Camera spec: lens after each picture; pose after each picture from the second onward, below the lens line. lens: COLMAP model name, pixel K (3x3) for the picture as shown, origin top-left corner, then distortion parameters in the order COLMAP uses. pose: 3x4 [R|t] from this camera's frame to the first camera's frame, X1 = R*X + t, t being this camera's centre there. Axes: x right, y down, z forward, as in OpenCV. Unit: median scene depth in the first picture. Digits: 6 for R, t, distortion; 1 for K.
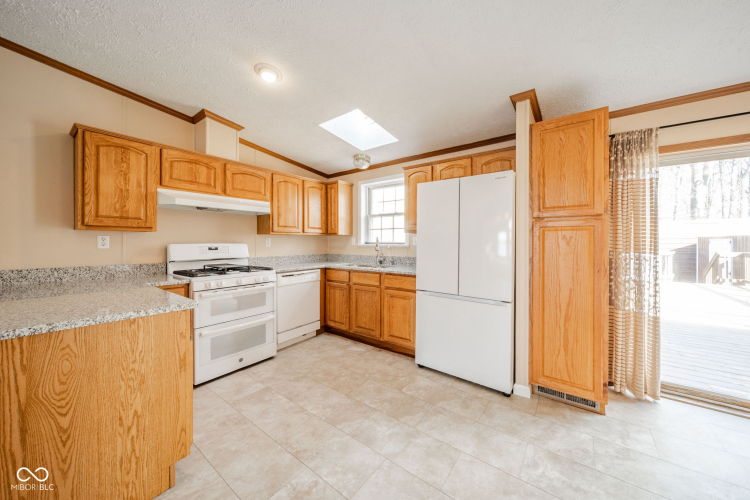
lens RADIAL K [[264.8, 0, 377.2], [0, 264.8, 244.0], [0, 0, 1]] dist [0.000942, -0.001271]
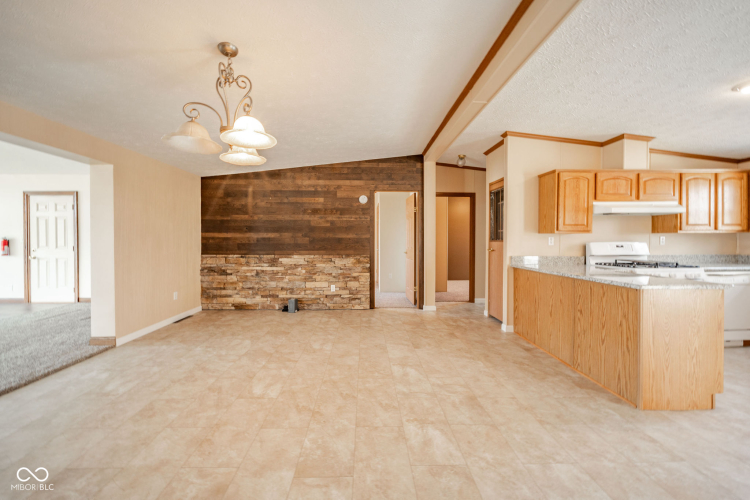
lens RADIAL K [[264.8, 0, 365.9], [0, 264.8, 242.8], [0, 0, 1]] dist [0.000942, -0.001271]
pose [[0.614122, 0.006290, -0.789186, -0.374978], [-0.003348, 0.999980, 0.005364, -0.000632], [0.789204, -0.000652, 0.614131, -0.653016]]
